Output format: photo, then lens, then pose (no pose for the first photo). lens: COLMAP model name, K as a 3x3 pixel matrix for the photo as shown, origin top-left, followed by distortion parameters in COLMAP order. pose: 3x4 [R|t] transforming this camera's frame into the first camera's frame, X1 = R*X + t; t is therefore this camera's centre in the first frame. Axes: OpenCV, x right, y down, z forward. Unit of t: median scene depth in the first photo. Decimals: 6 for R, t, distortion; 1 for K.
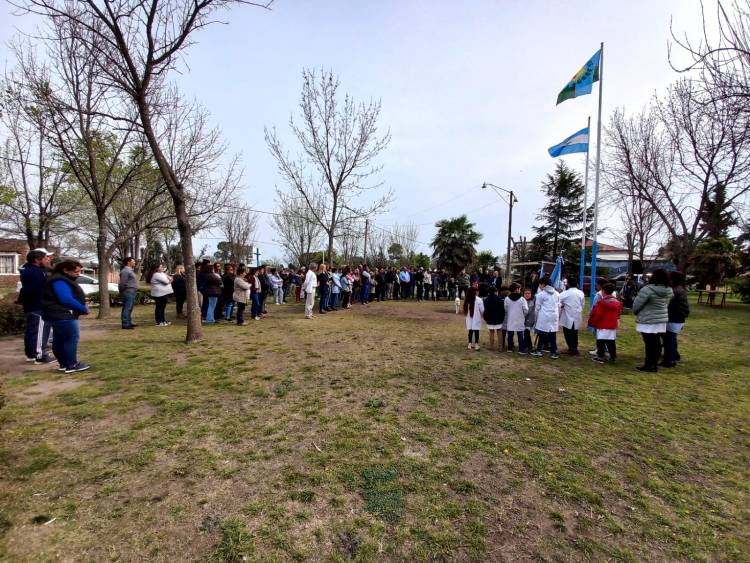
lens RADIAL K [[550.5, 0, 359.3], [0, 550.5, 283.3], [0, 0, 1]] dist [0.110391, -0.147914]
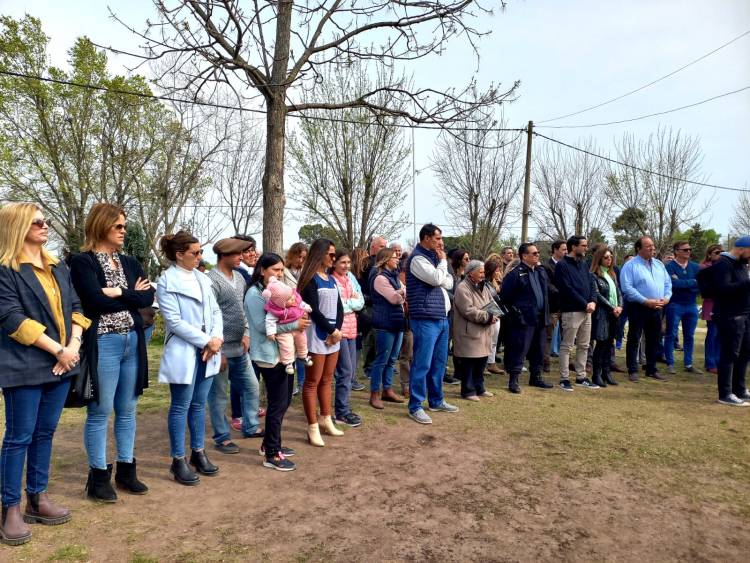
lens RADIAL K [[535.9, 0, 384.6], [0, 535.9, 306.7], [0, 0, 1]] dist [0.009926, -0.003441]
pose [[0.926671, 0.006426, -0.375820, 0.065475], [0.005751, 0.999494, 0.031270, -0.009128], [0.375831, -0.031139, 0.926165, 0.746793]]
